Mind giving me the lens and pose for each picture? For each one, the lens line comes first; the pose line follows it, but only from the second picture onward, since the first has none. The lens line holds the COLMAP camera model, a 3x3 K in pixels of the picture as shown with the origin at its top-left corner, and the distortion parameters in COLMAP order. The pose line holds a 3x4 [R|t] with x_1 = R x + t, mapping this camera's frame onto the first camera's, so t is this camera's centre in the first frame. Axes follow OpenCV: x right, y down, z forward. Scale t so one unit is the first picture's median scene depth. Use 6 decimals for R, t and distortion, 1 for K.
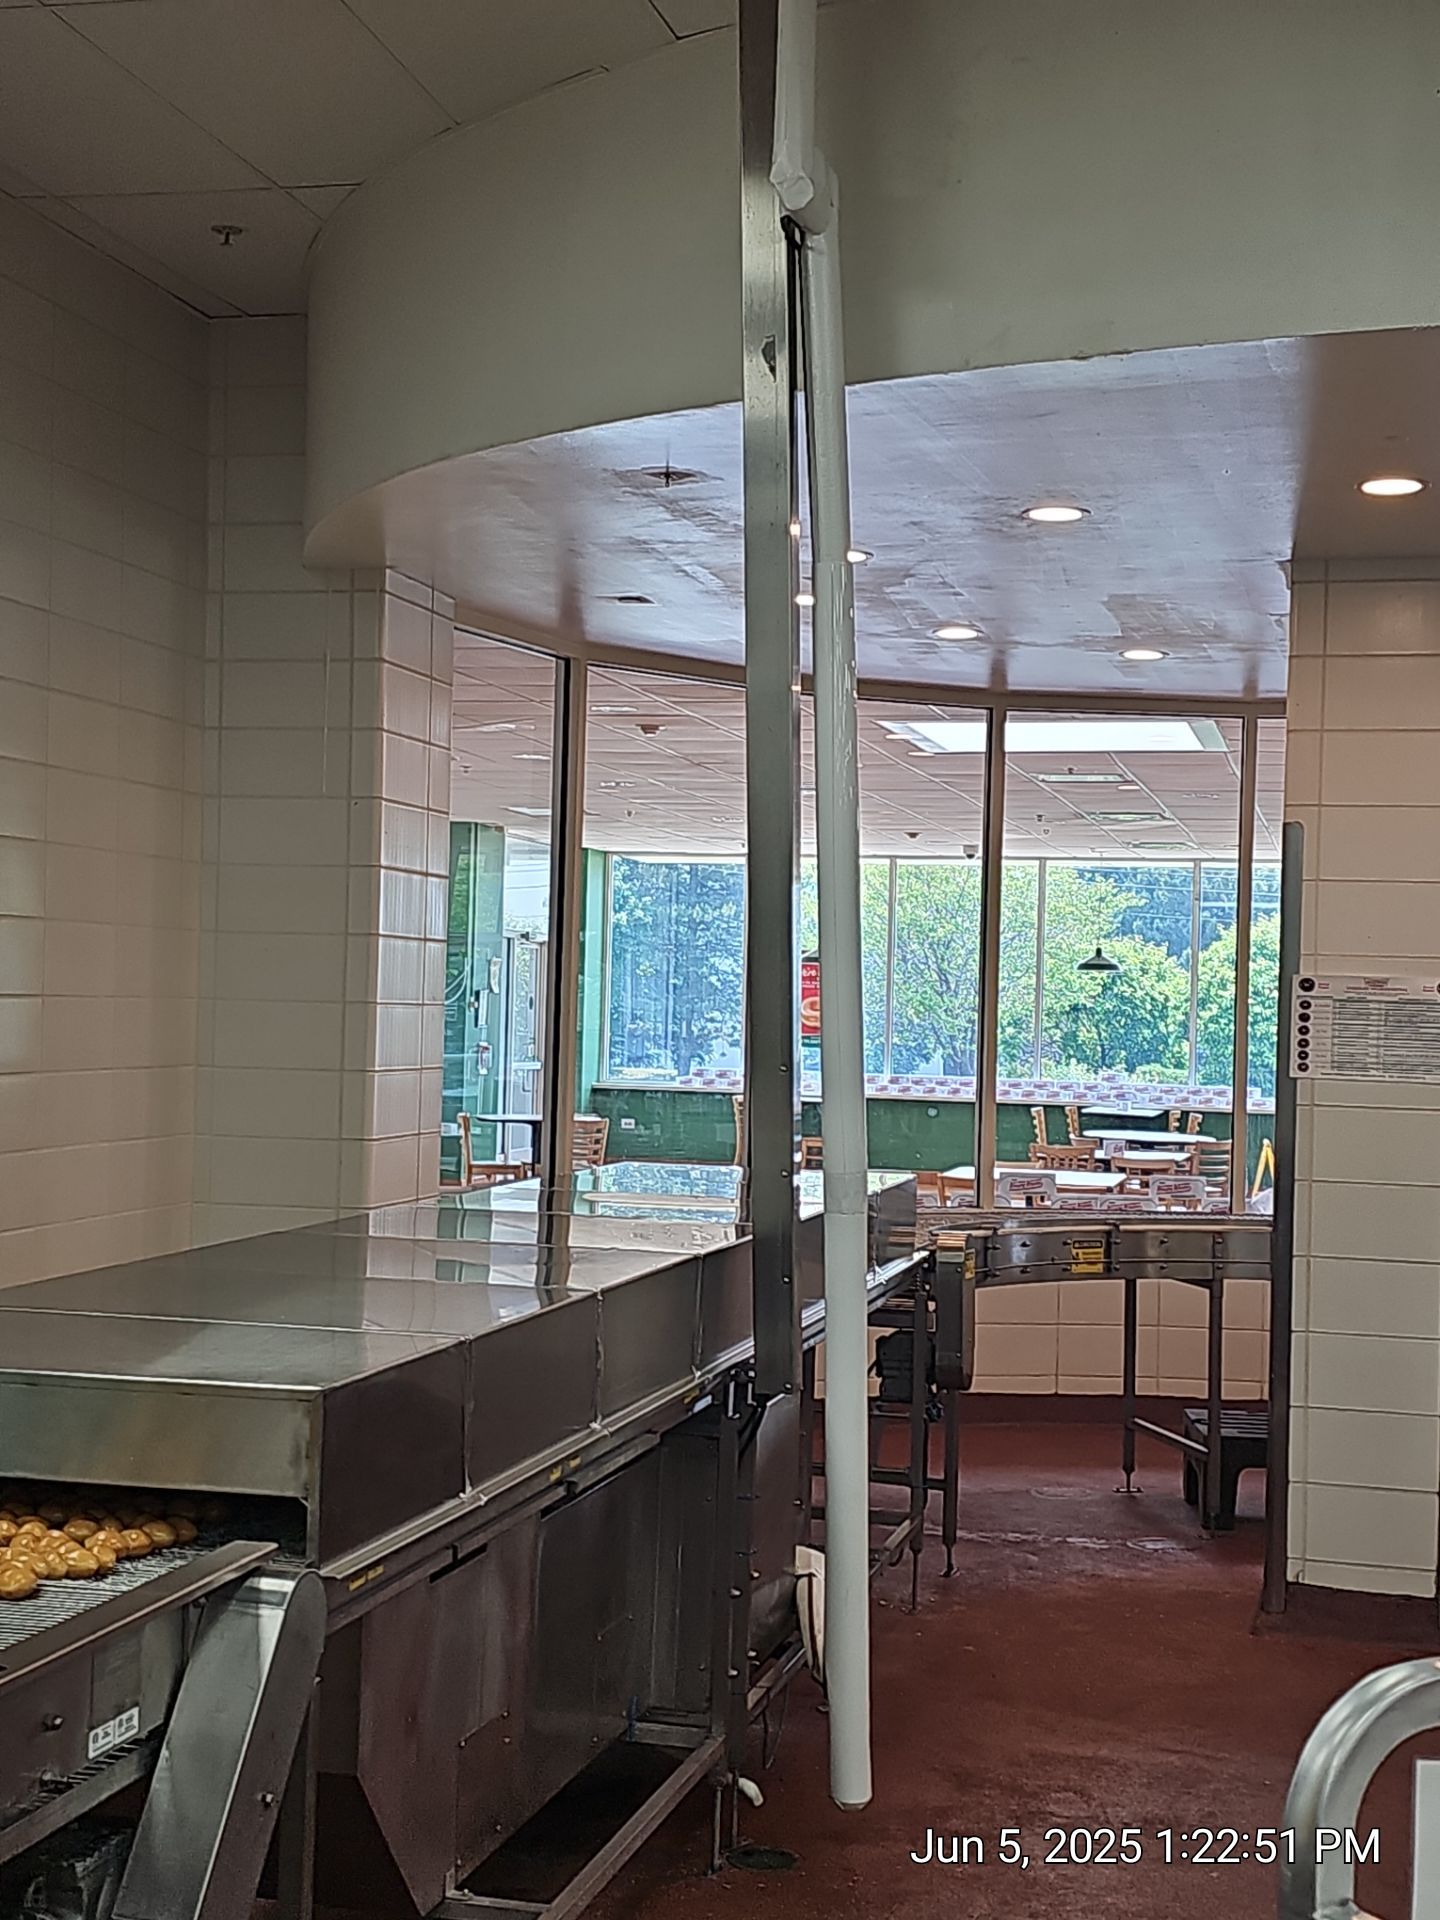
lens RADIAL K [[2618.2, 0, 720.0], [0, 2618.2, 960.0], [0, 0, 1]] dist [0.125537, -0.010085]
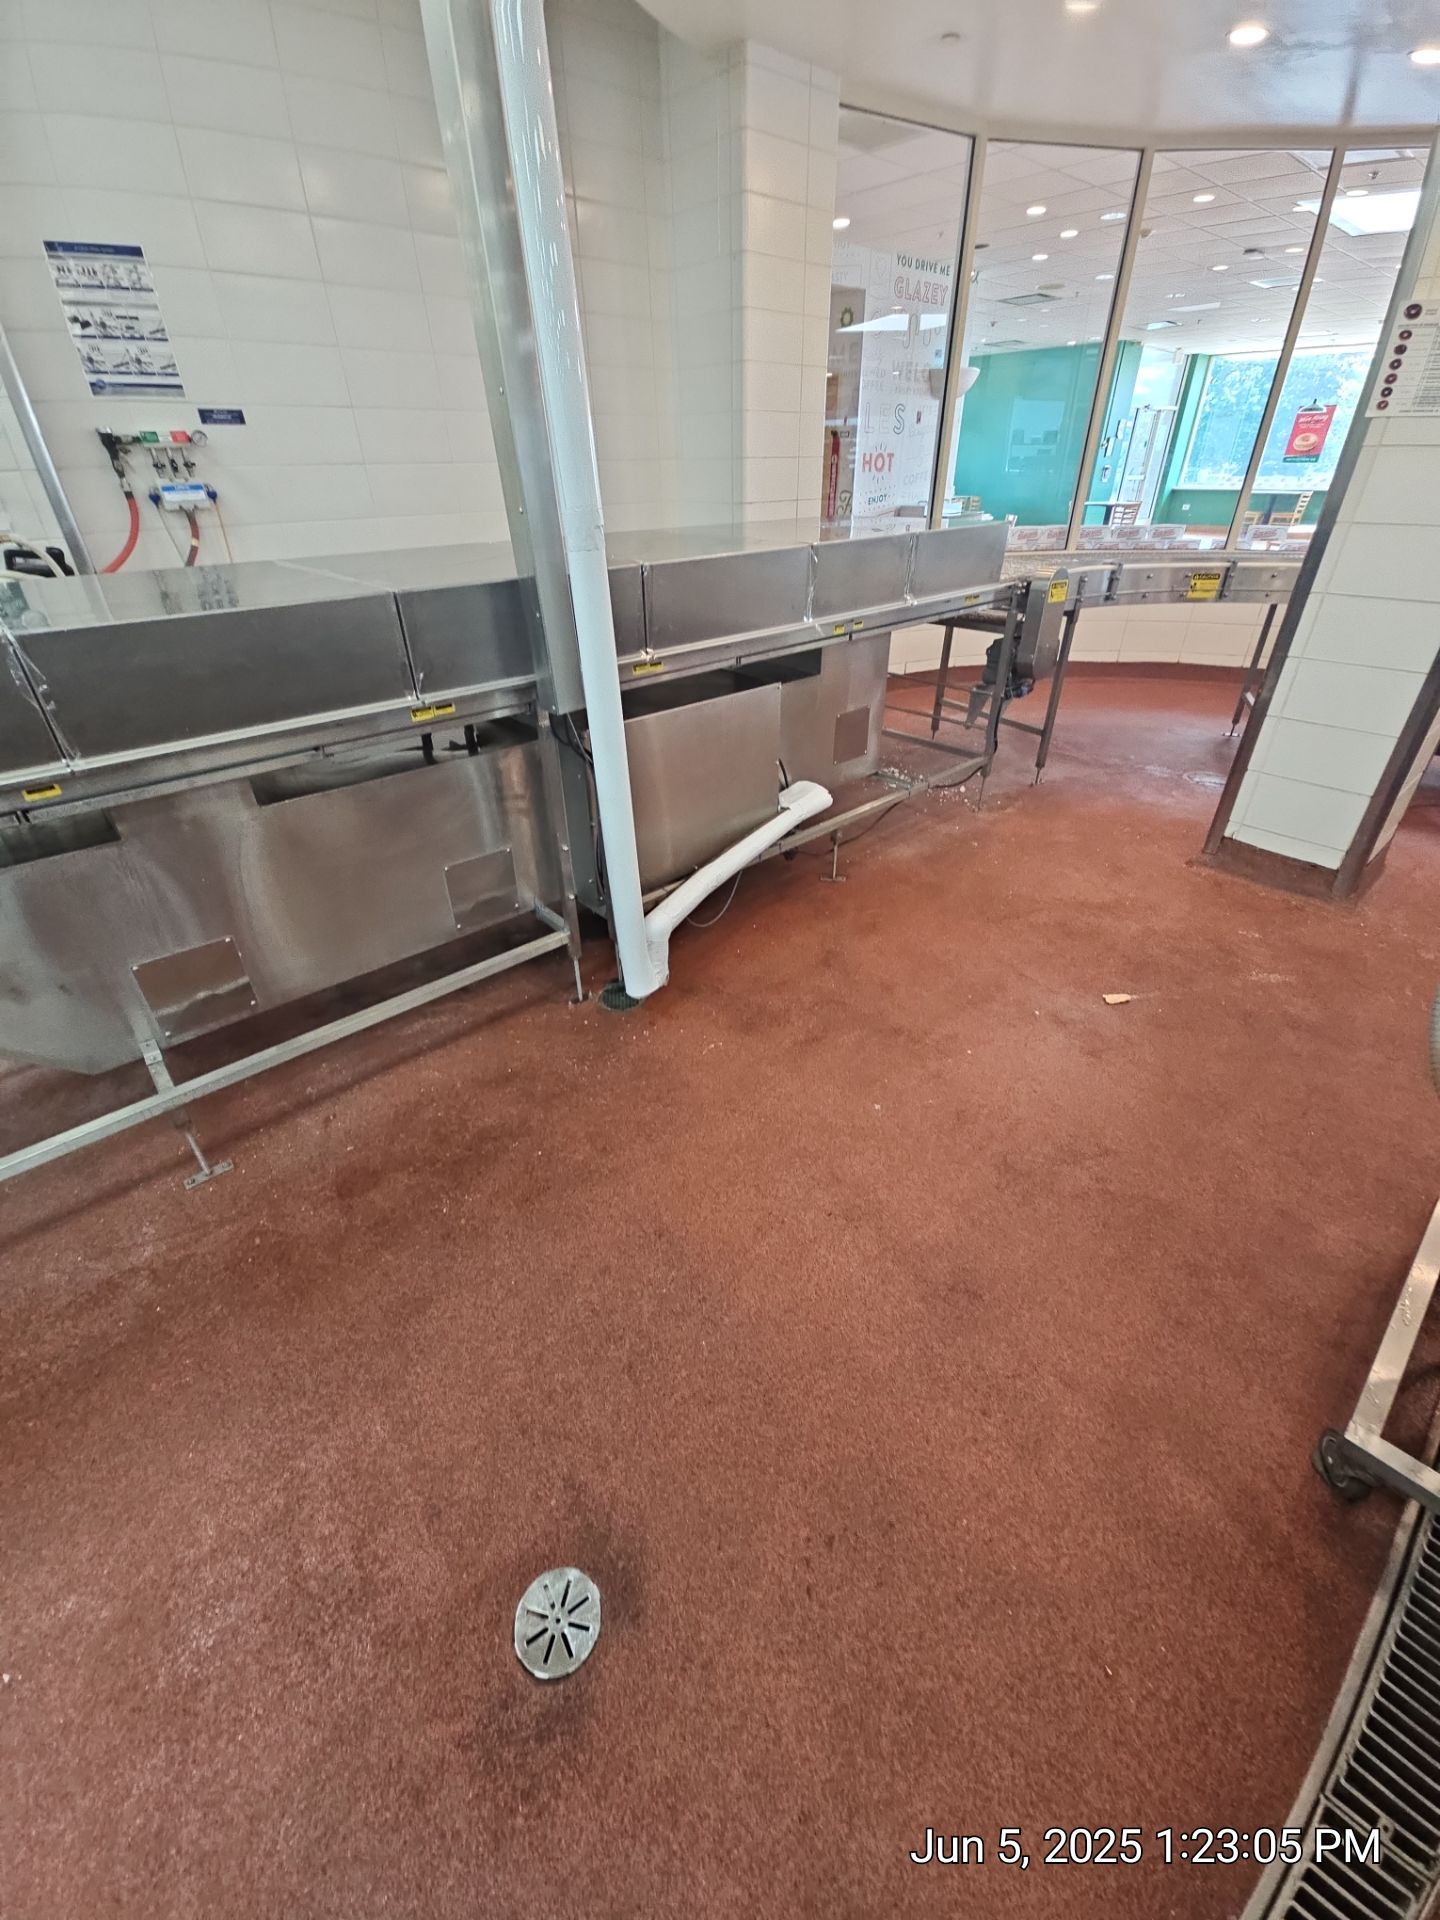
lens RADIAL K [[777.5, 0, 721.7], [0, 777.5, 947.9], [0, 0, 1]] dist [0.016751, -0.012889]
pose [[0.831288, 0.260937, -0.490788, 0.201982], [0.043562, 0.849663, 0.525524, 0.048014], [0.554133, -0.458241, 0.694947, 0.500610]]
